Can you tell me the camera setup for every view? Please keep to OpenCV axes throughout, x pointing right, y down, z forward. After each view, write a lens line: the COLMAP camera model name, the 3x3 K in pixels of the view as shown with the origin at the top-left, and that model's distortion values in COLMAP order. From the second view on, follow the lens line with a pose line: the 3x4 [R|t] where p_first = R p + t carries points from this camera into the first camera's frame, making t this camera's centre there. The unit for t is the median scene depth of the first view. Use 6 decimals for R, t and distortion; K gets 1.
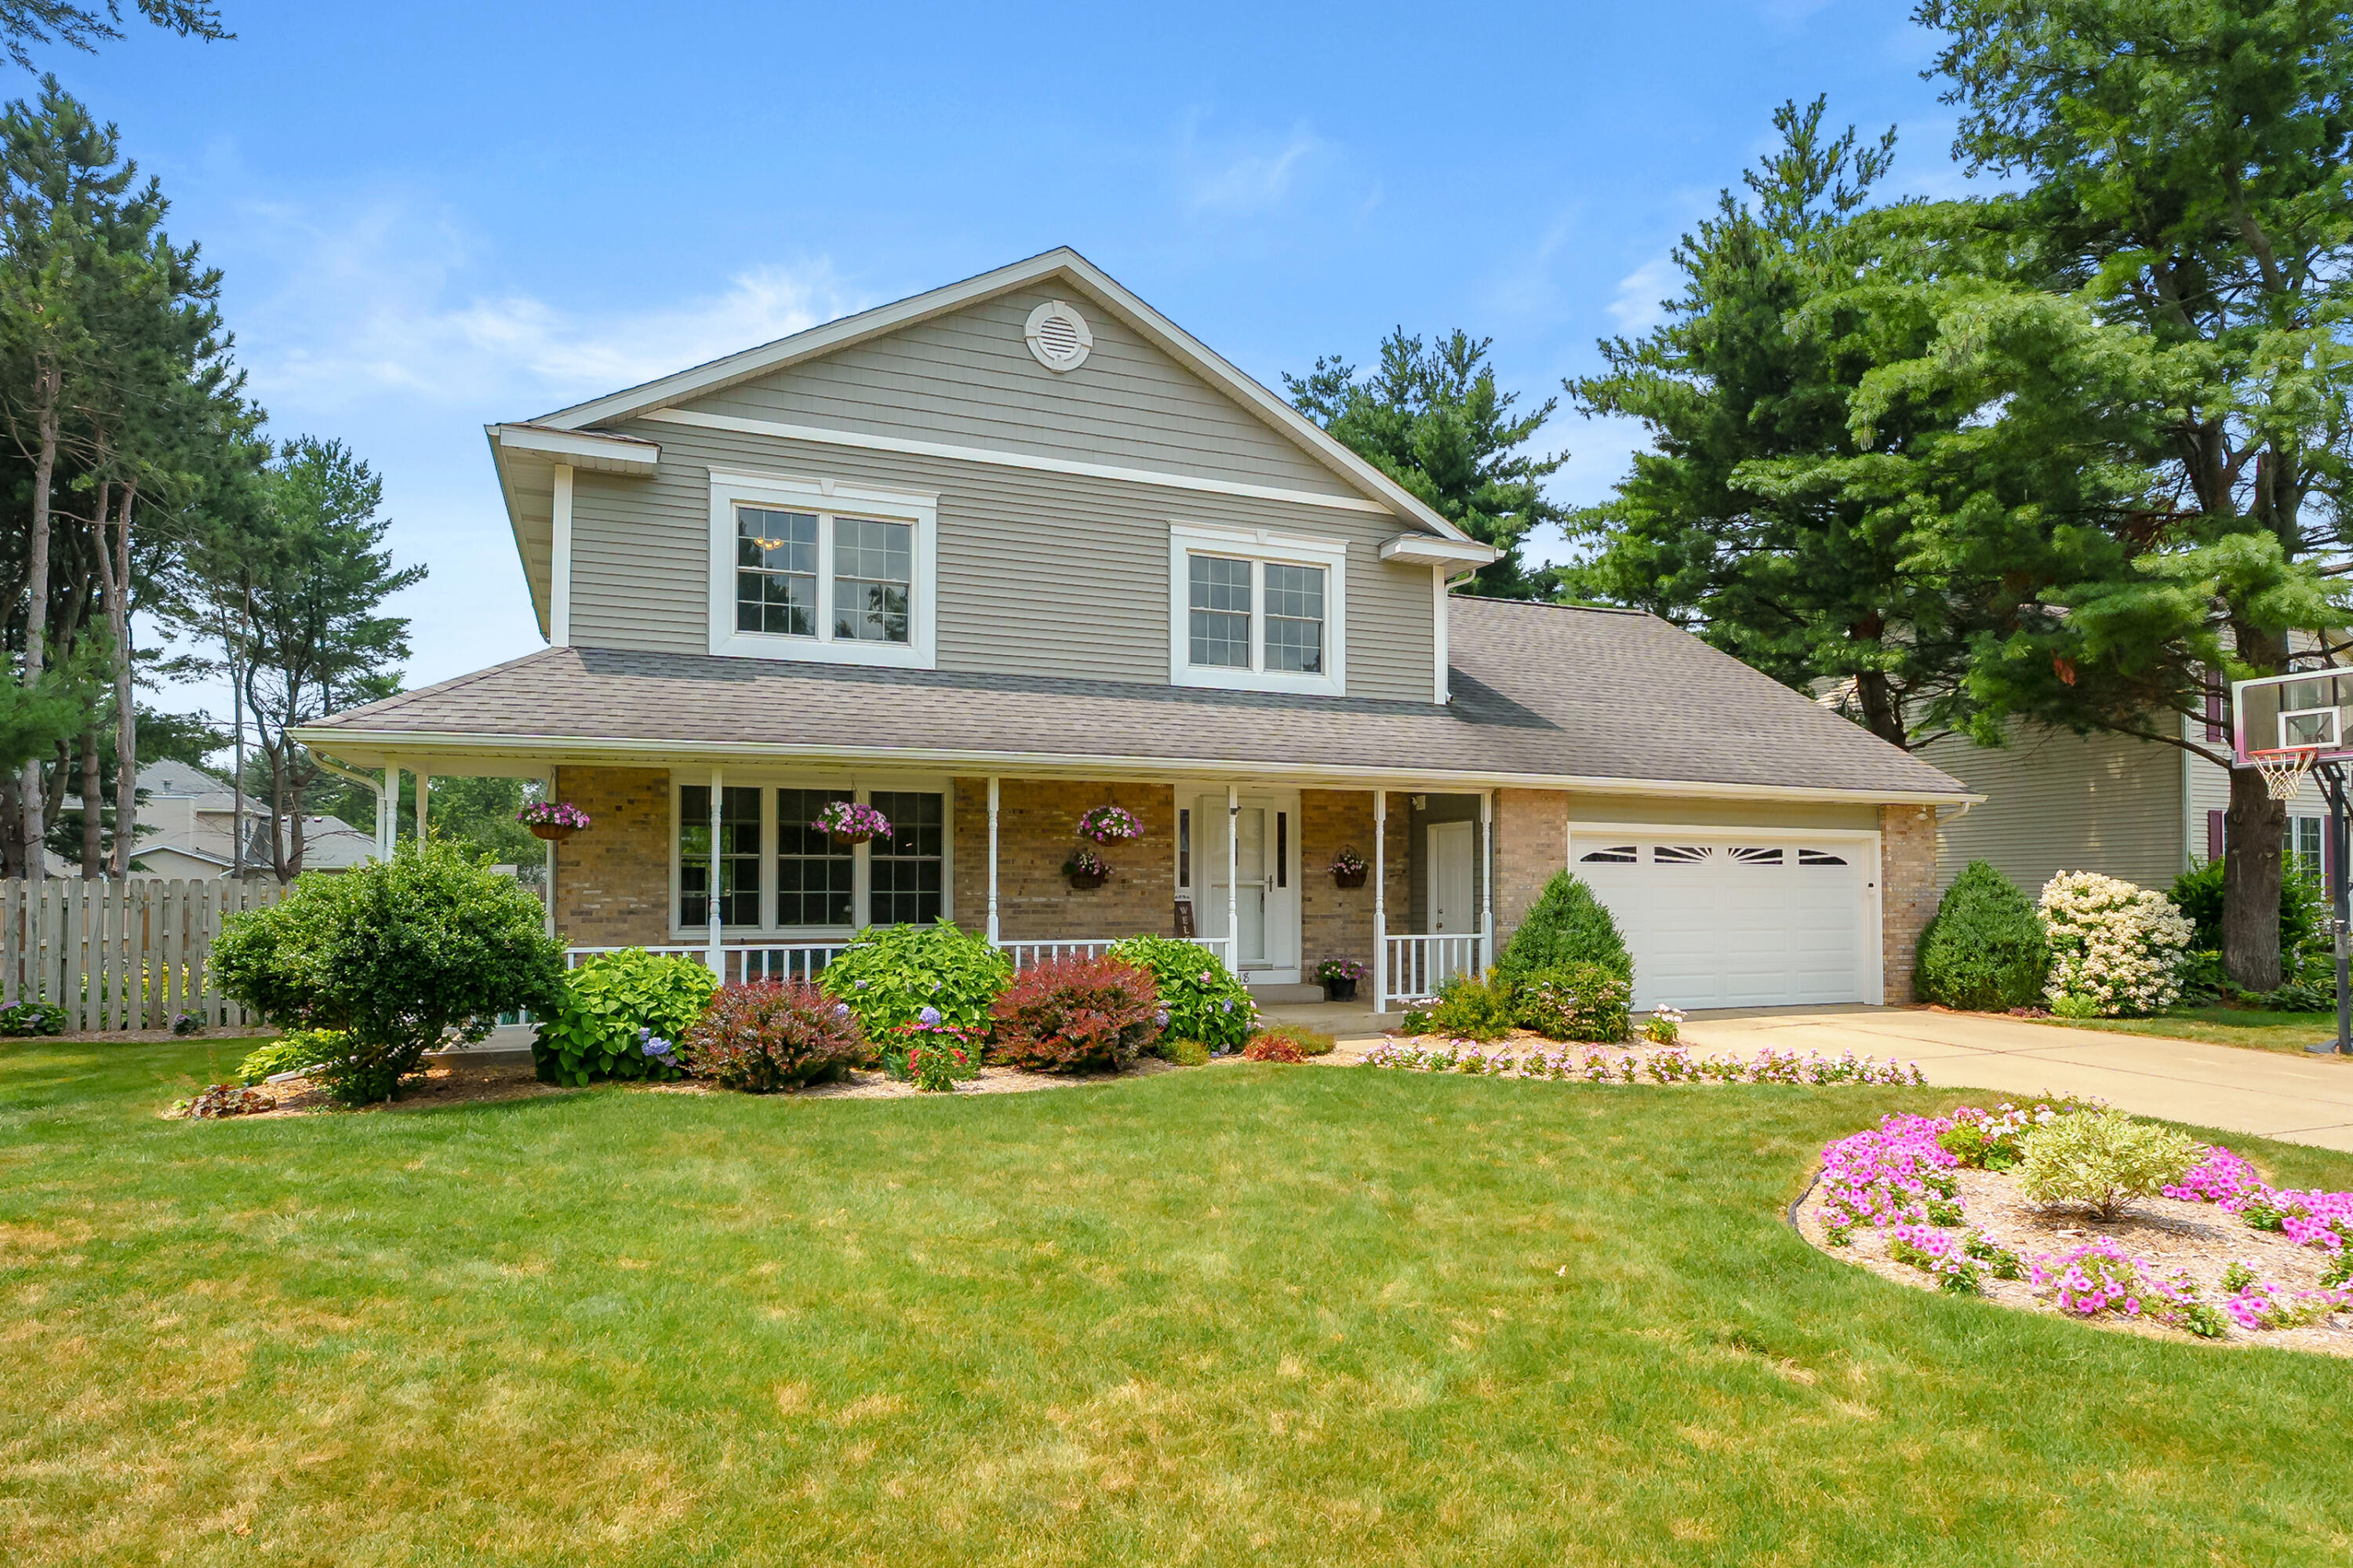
lens RADIAL K [[1191.2, 0, 1125.9], [0, 1191.2, 879.5], [0, 0, 1]] dist [-0.005841, -0.000772]
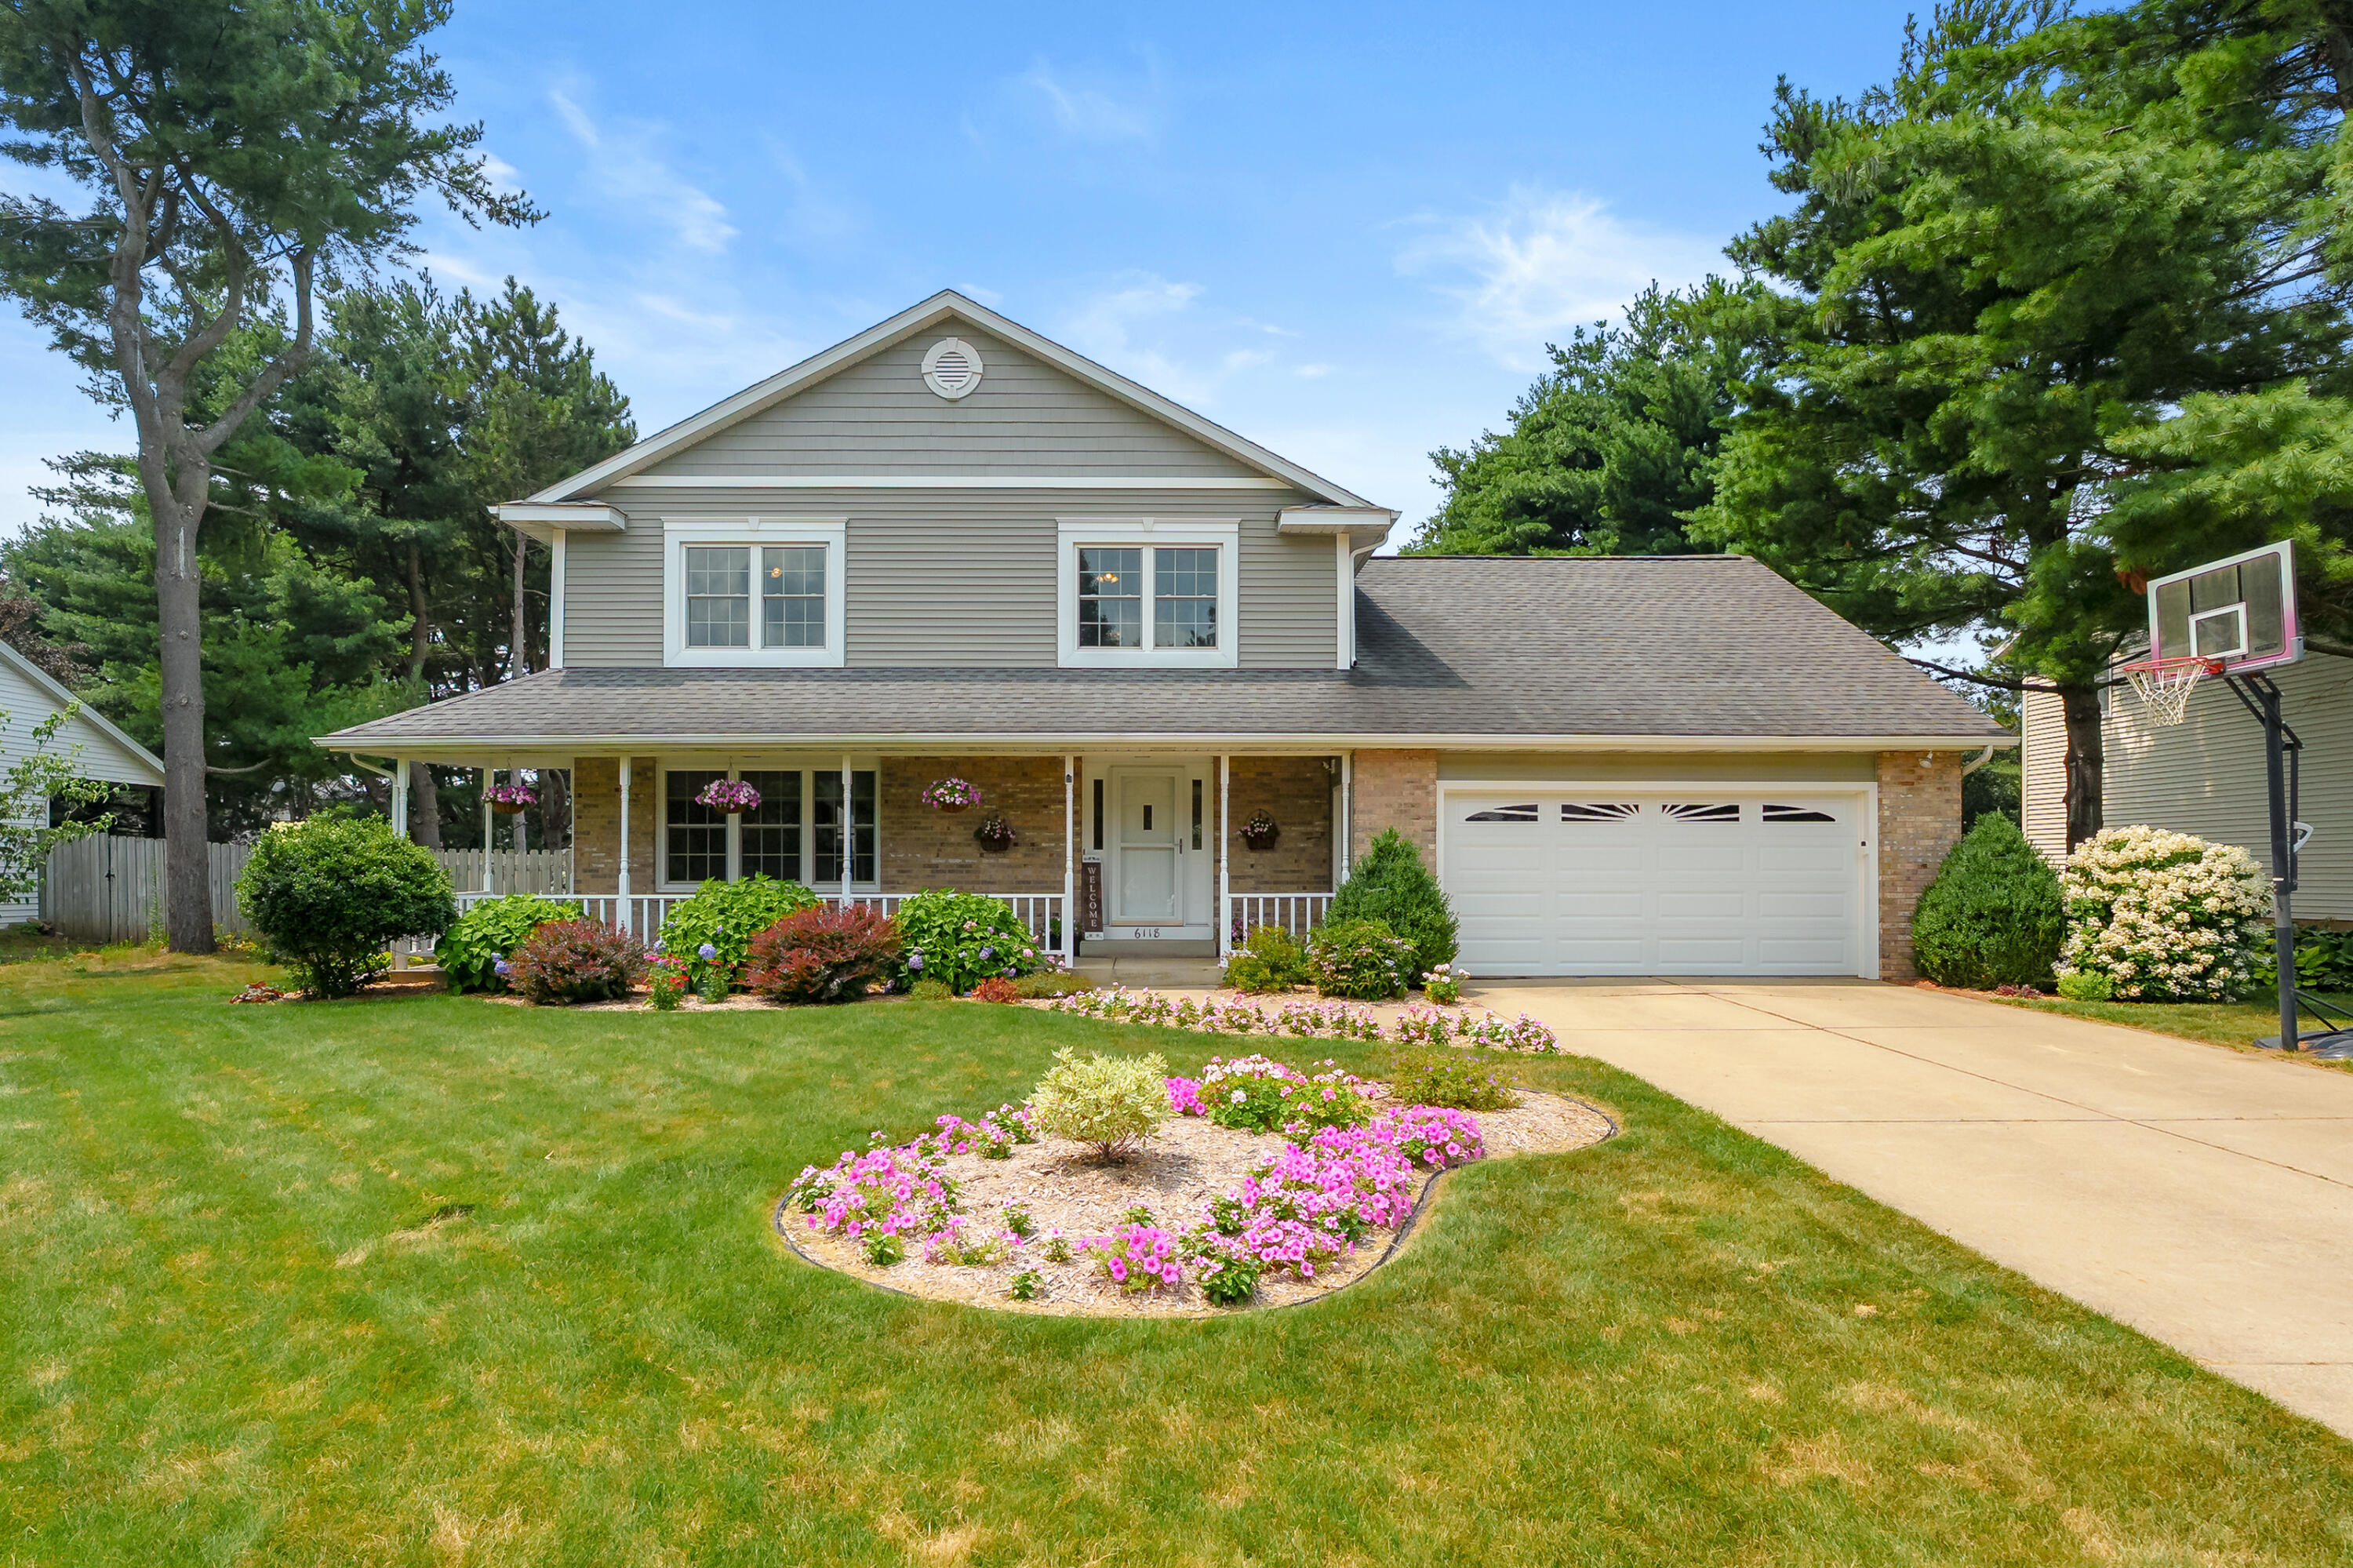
lens RADIAL K [[1070.3, 0, 1146.1], [0, 1070.3, 873.7], [0, 0, 1]] dist [-0.004994, 0.002866]
pose [[0.941846, -0.000474, -0.336043, 0.447524], [0.005036, 0.999907, 0.012703, 0.016599], [0.336006, -0.013656, 0.941761, 0.084454]]
